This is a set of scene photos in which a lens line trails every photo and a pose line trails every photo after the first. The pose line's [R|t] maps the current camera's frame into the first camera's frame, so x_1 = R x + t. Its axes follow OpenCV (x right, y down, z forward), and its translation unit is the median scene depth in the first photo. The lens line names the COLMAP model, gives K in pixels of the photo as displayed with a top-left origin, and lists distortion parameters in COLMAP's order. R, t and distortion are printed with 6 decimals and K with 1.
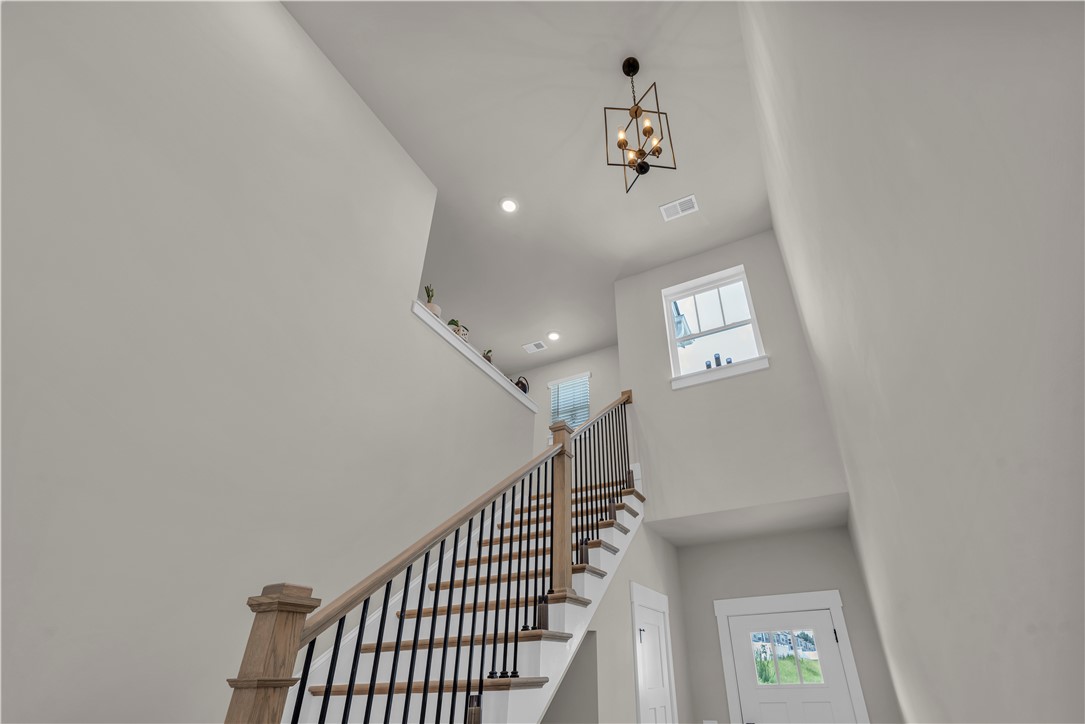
lens RADIAL K [[614.8, 0, 544.2], [0, 614.8, 339.8], [0, 0, 1]] dist [-0.014316, 0.001656]
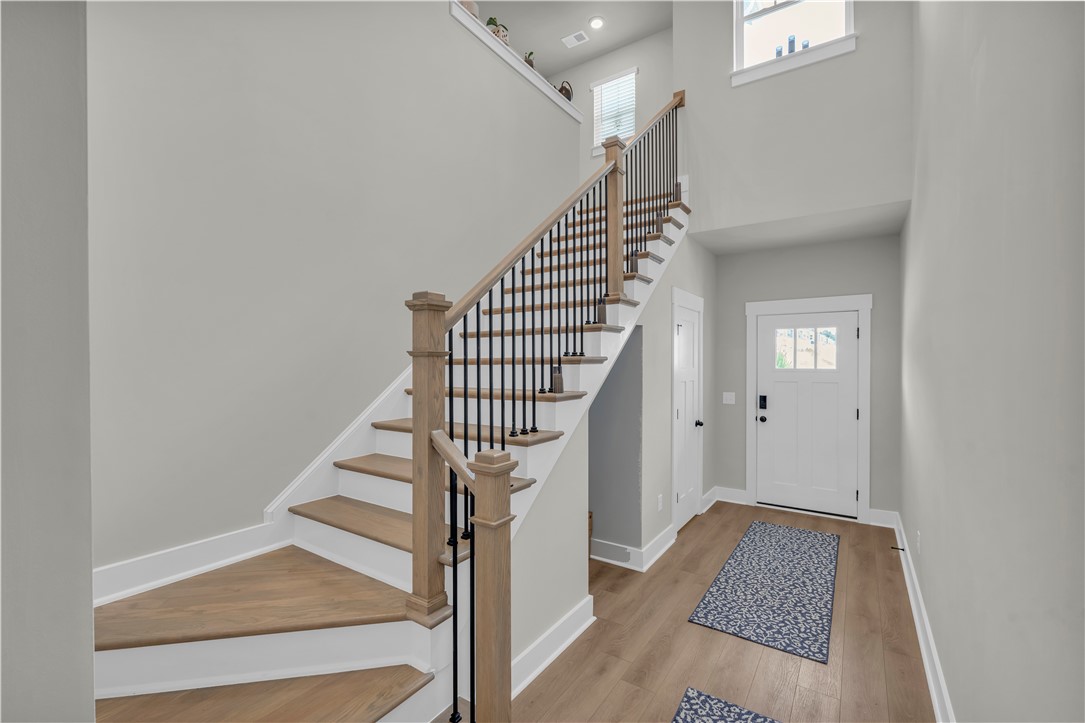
lens RADIAL K [[469.5, 0, 542.5], [0, 469.5, 361.5], [0, 0, 1]] dist [-0.003117, 0.000375]
pose [[0.983567, 0.026670, -0.178564, 0.060304], [0.066253, 0.866714, 0.494385, 0.064379], [0.167949, -0.498091, 0.850704, 0.140378]]
